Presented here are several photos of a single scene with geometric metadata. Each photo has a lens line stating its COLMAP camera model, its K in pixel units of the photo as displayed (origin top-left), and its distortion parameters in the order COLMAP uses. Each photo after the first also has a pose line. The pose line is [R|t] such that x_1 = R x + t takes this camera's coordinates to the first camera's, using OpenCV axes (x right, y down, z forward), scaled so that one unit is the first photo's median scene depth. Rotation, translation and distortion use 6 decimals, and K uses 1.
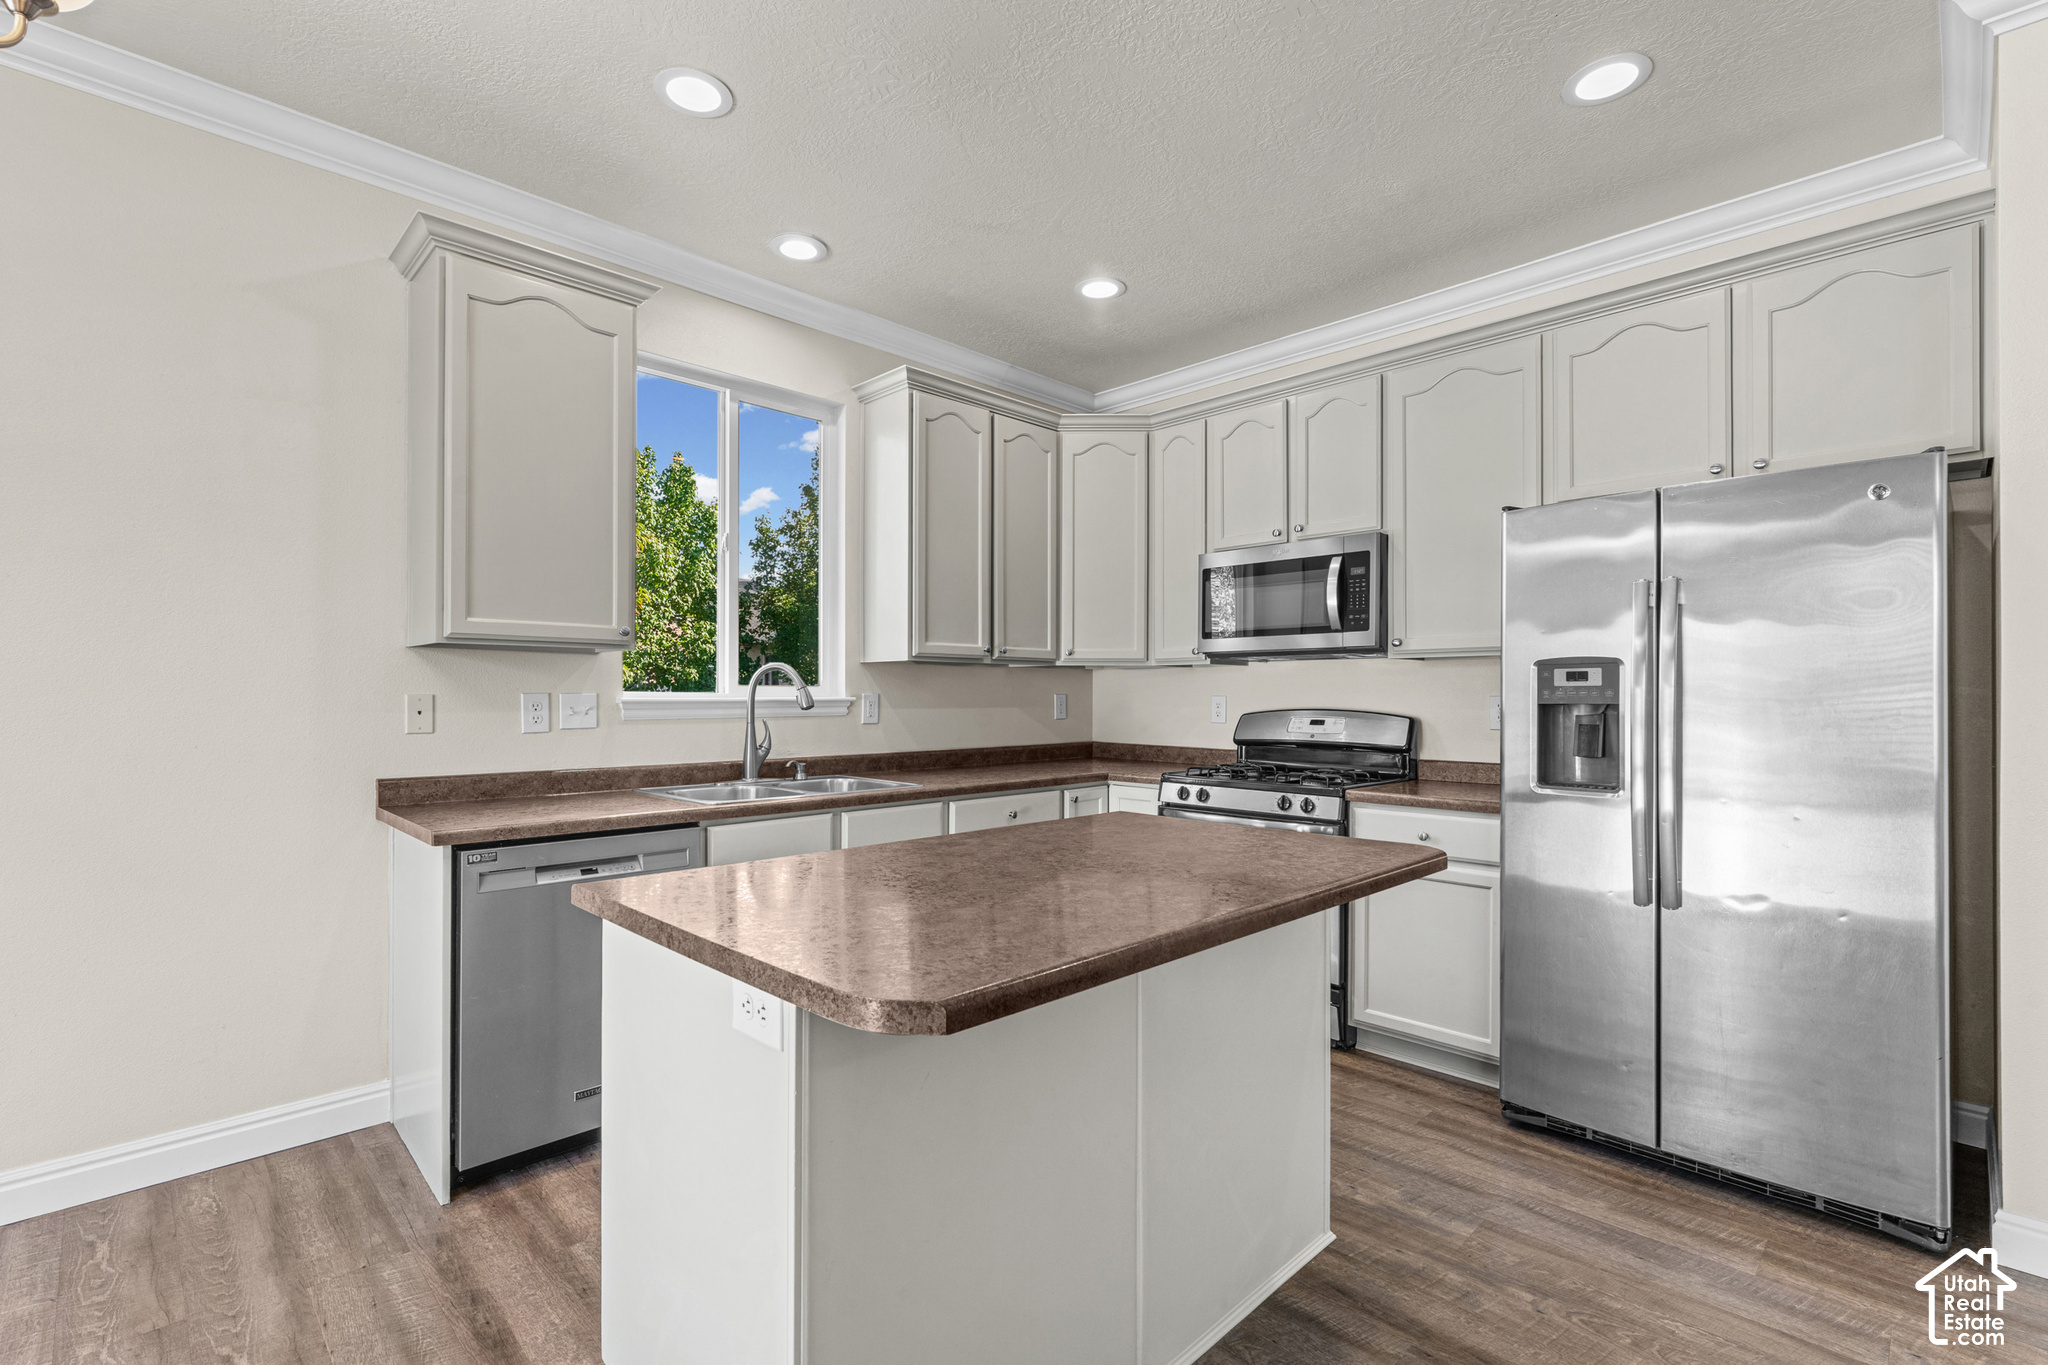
lens RADIAL K [[924.6, 0, 1015.1], [0, 924.6, 693.6], [0, 0, 1]] dist [0.000491, -0.002515]
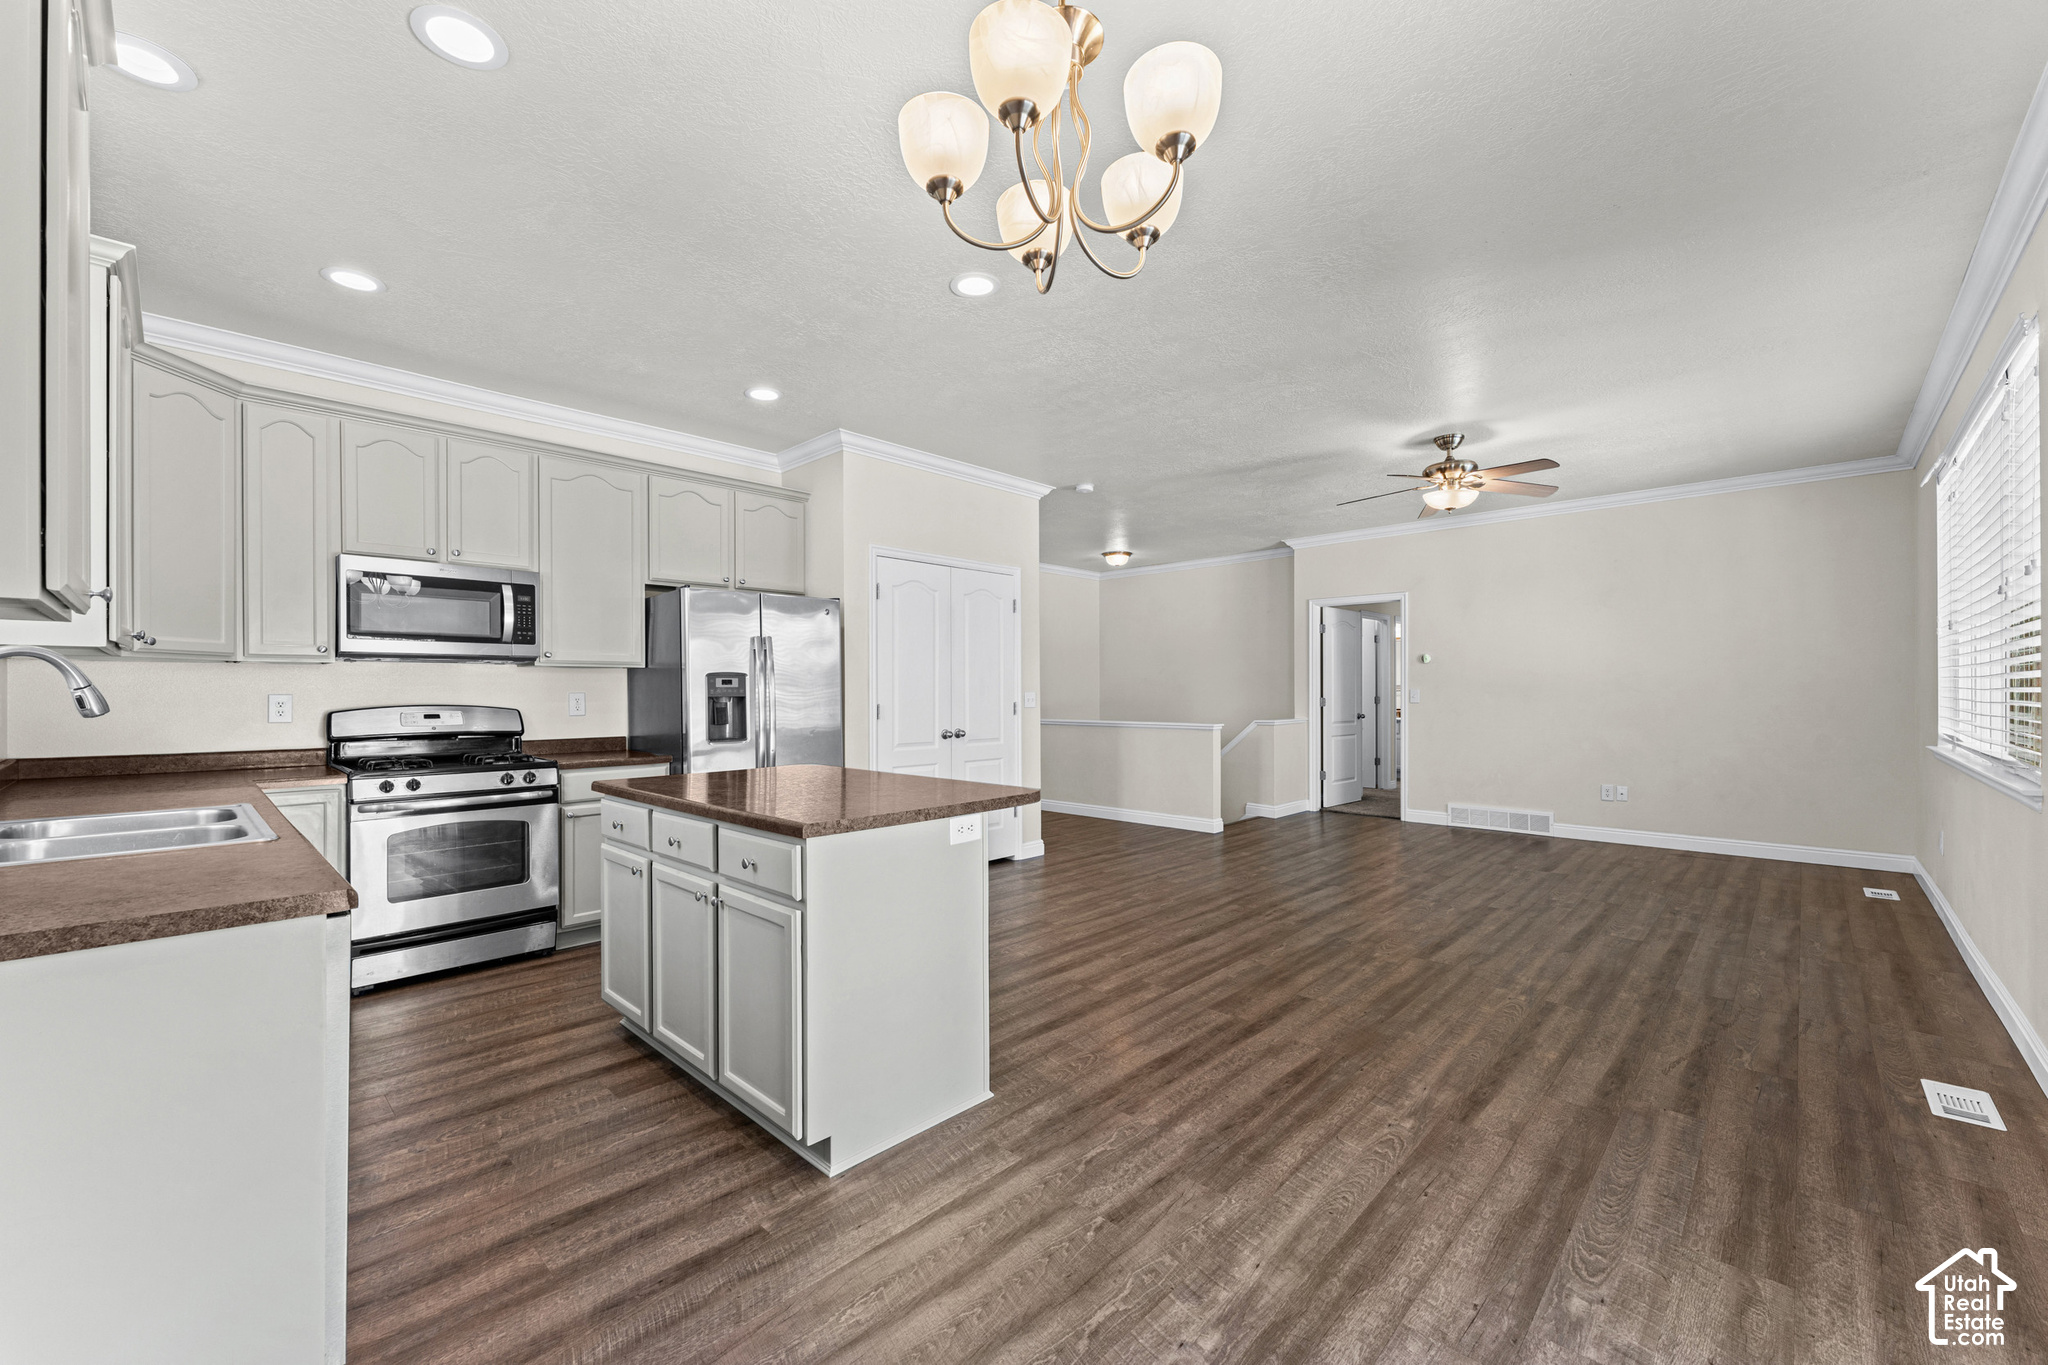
lens RADIAL K [[819.6, 0, 1020.7], [0, 819.6, 690.9], [0, 0, 1]] dist [-0.001333, -0.000357]
pose [[-0.030244, -0.000358, 0.999542, -0.822369], [0.002086, 0.999998, 0.000422, -0.000084], [-0.999540, 0.002098, -0.030243, 0.329145]]
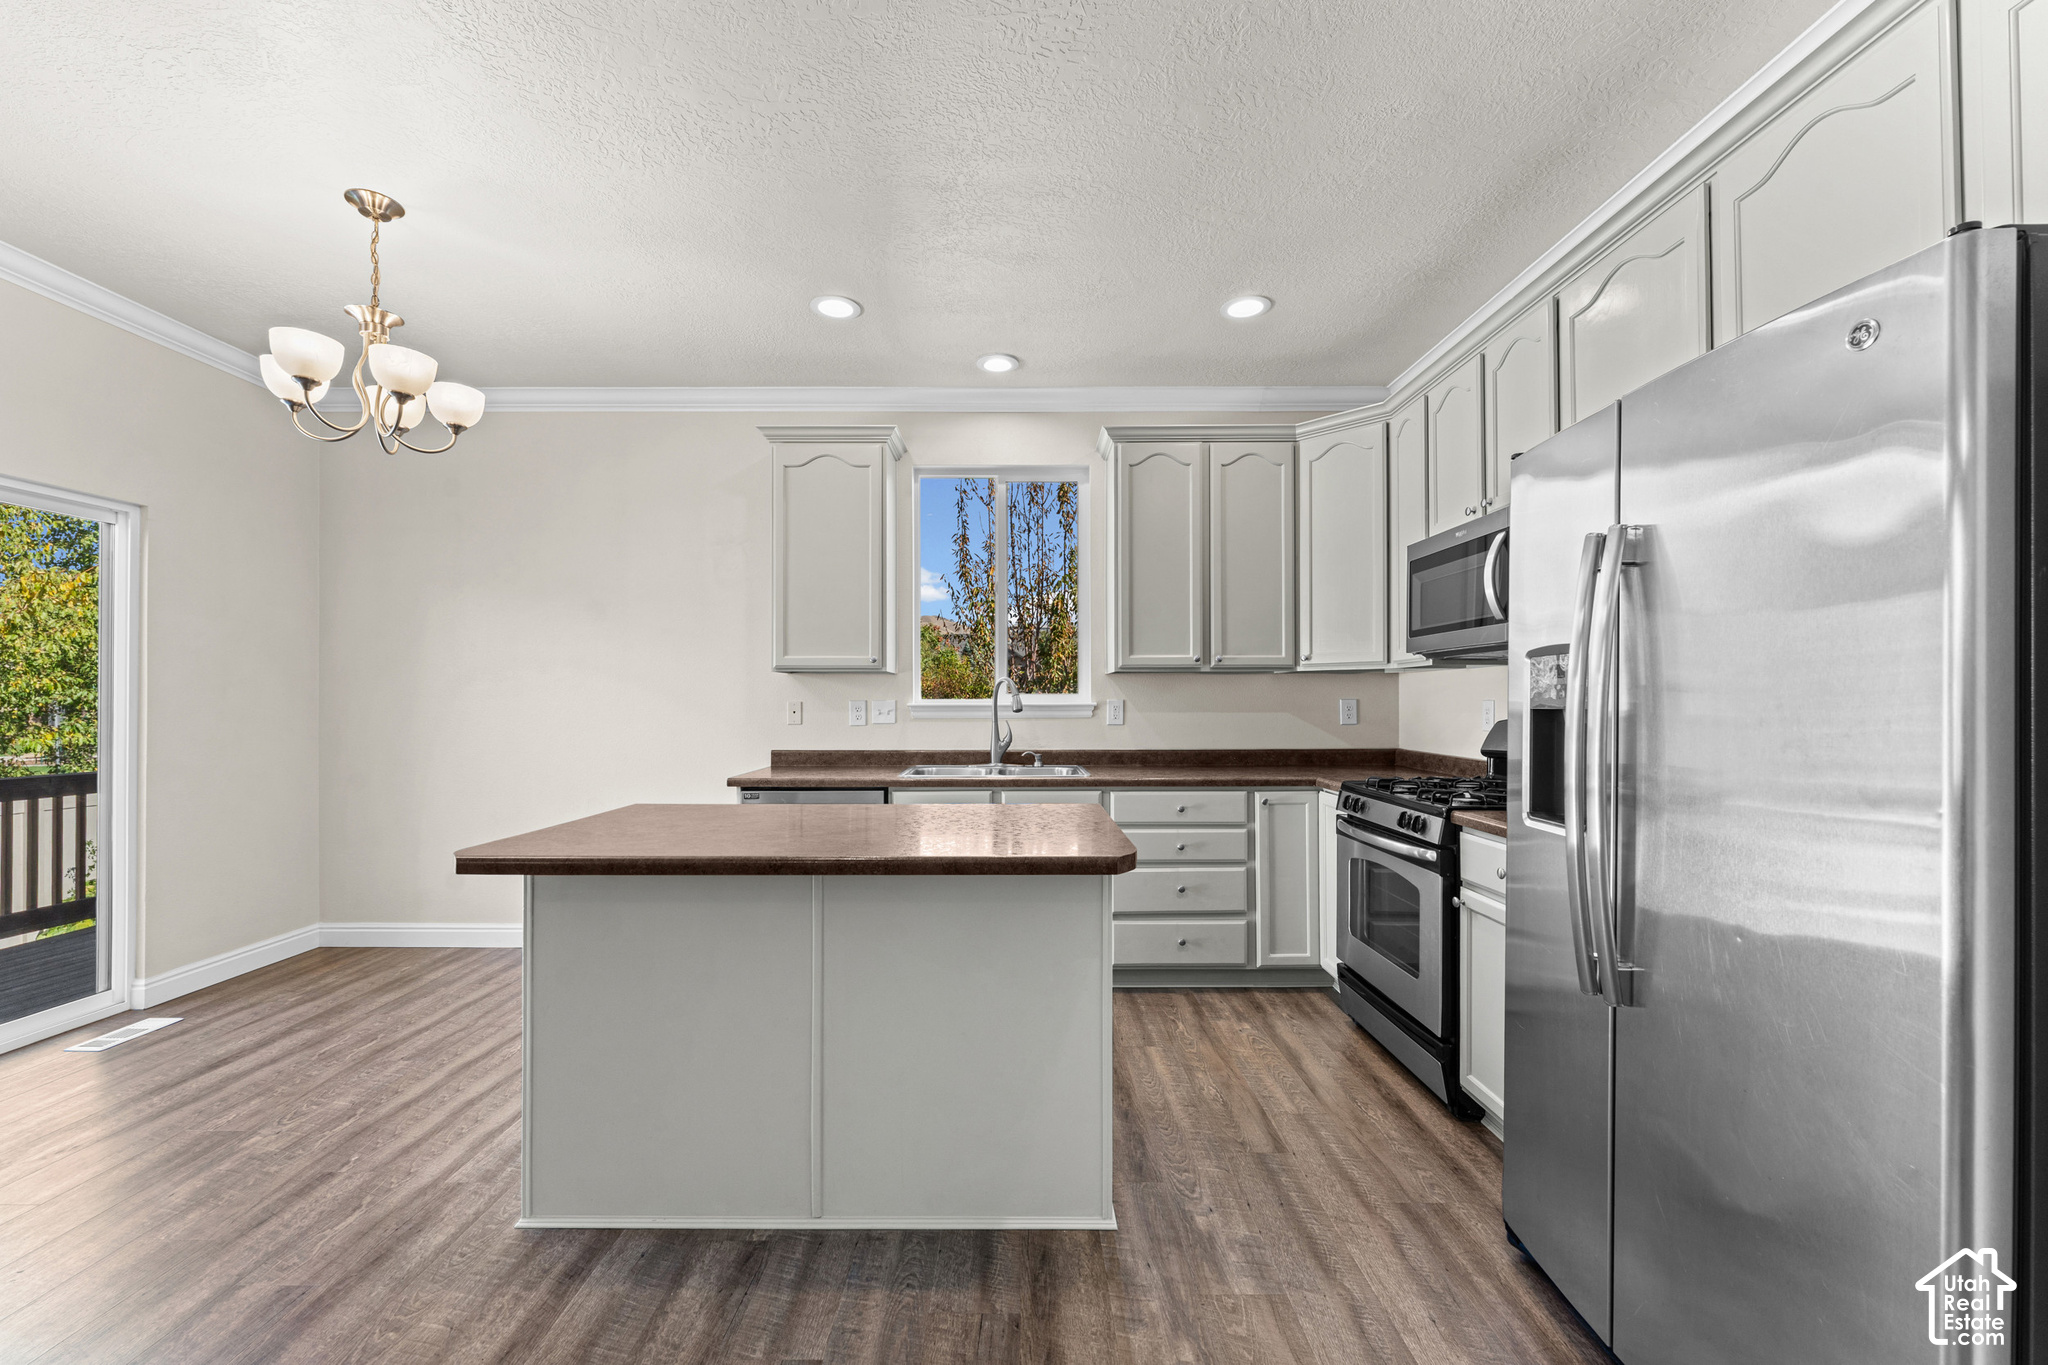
lens RADIAL K [[819.6, 0, 1012.5], [0, 819.6, 697.9], [0, 0, 1]] dist [-0.001333, -0.000357]
pose [[0.711464, -0.007219, -0.702686, 0.562338], [0.004114, 0.999973, -0.006108, 0.003841], [0.702711, 0.001455, 0.711474, 0.170265]]
